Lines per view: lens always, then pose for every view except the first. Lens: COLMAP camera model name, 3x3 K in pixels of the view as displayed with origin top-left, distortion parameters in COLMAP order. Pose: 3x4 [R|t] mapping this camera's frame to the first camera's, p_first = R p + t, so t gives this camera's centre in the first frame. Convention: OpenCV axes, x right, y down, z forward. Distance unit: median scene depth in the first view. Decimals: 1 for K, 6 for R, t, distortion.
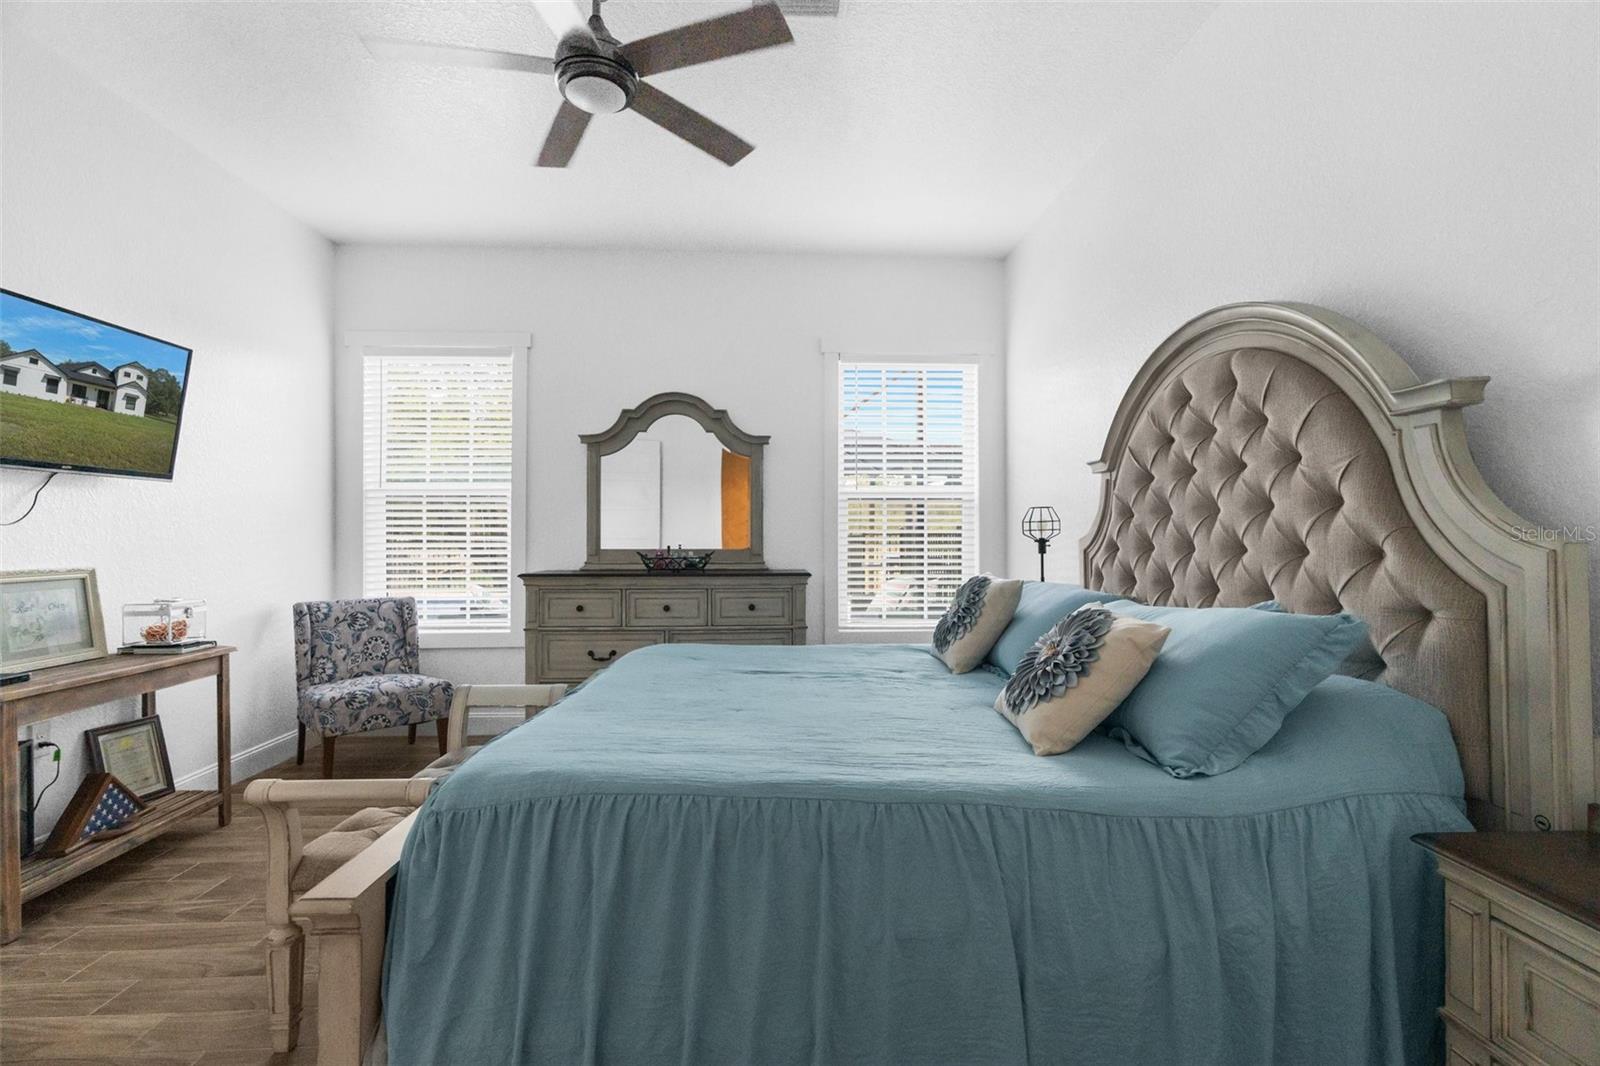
lens RADIAL K [[737.3, 0, 797.9], [0, 737.3, 521.6], [0, 0, 1]] dist [-0.003765, 0.002114]
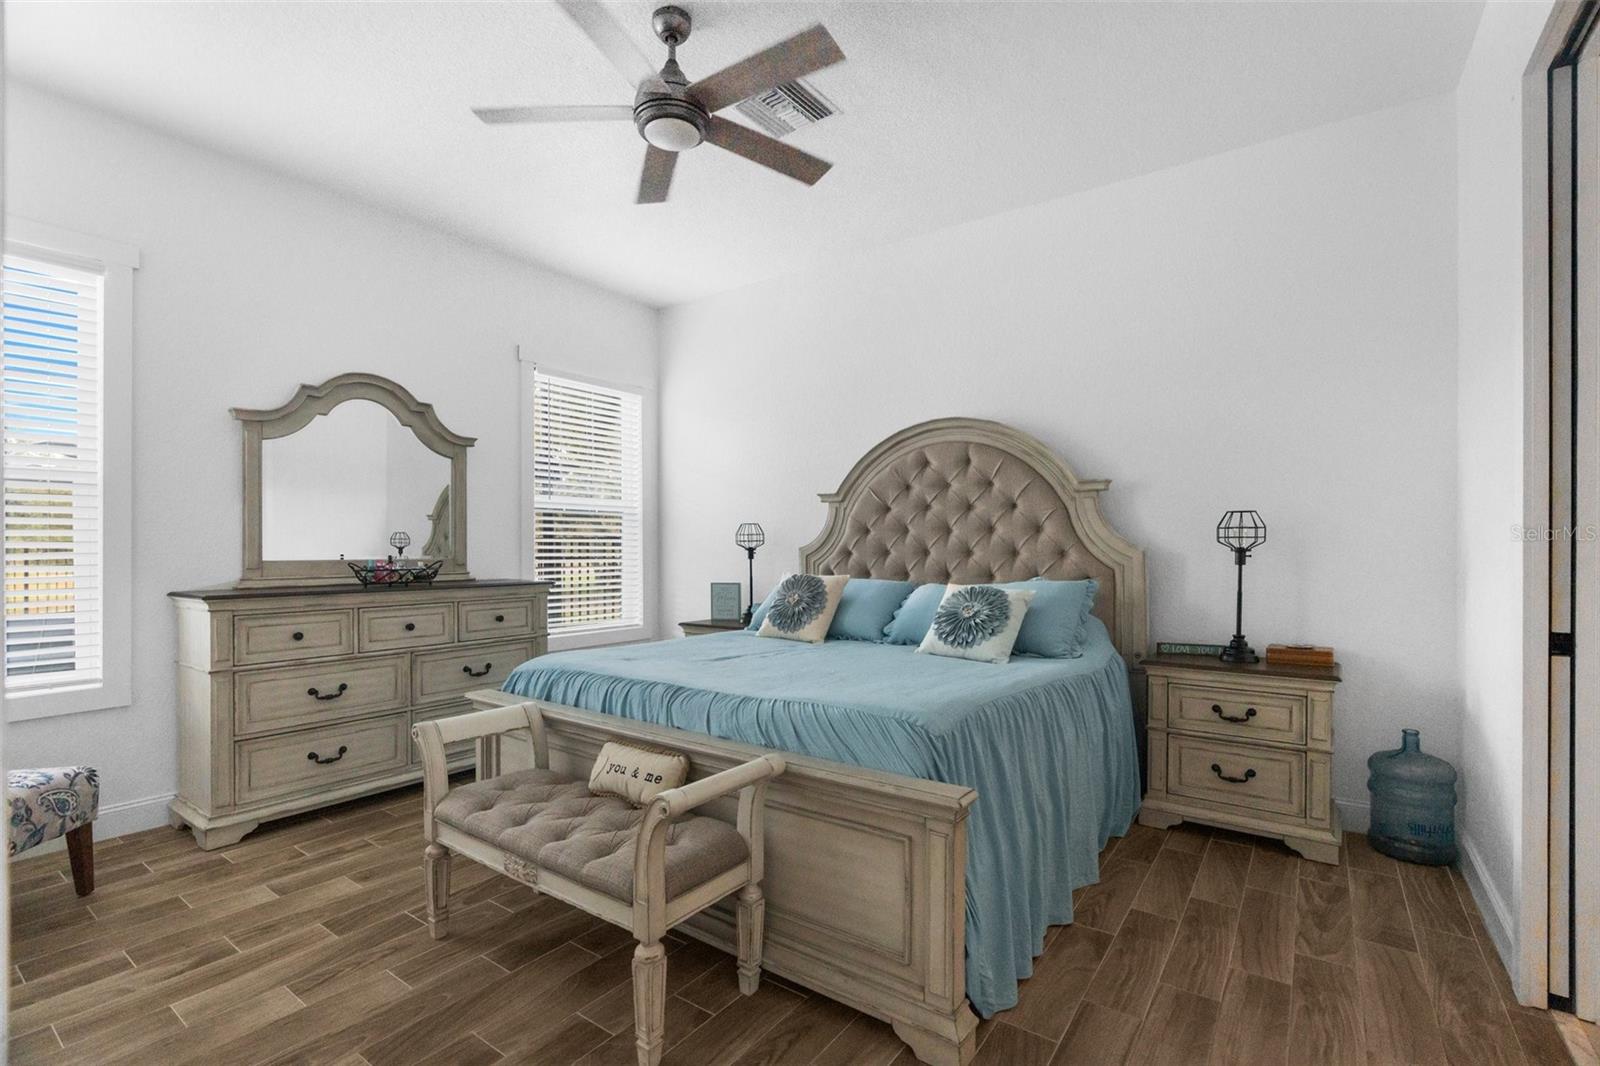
lens RADIAL K [[737.3, 0, 791.2], [0, 737.3, 534.9], [0, 0, 1]] dist [-0.003765, 0.002114]
pose [[0.621261, 0.013486, 0.783488, -0.579525], [-0.017123, 0.999847, -0.003632, 0.004048], [-0.783417, -0.011159, 0.621396, 0.107397]]
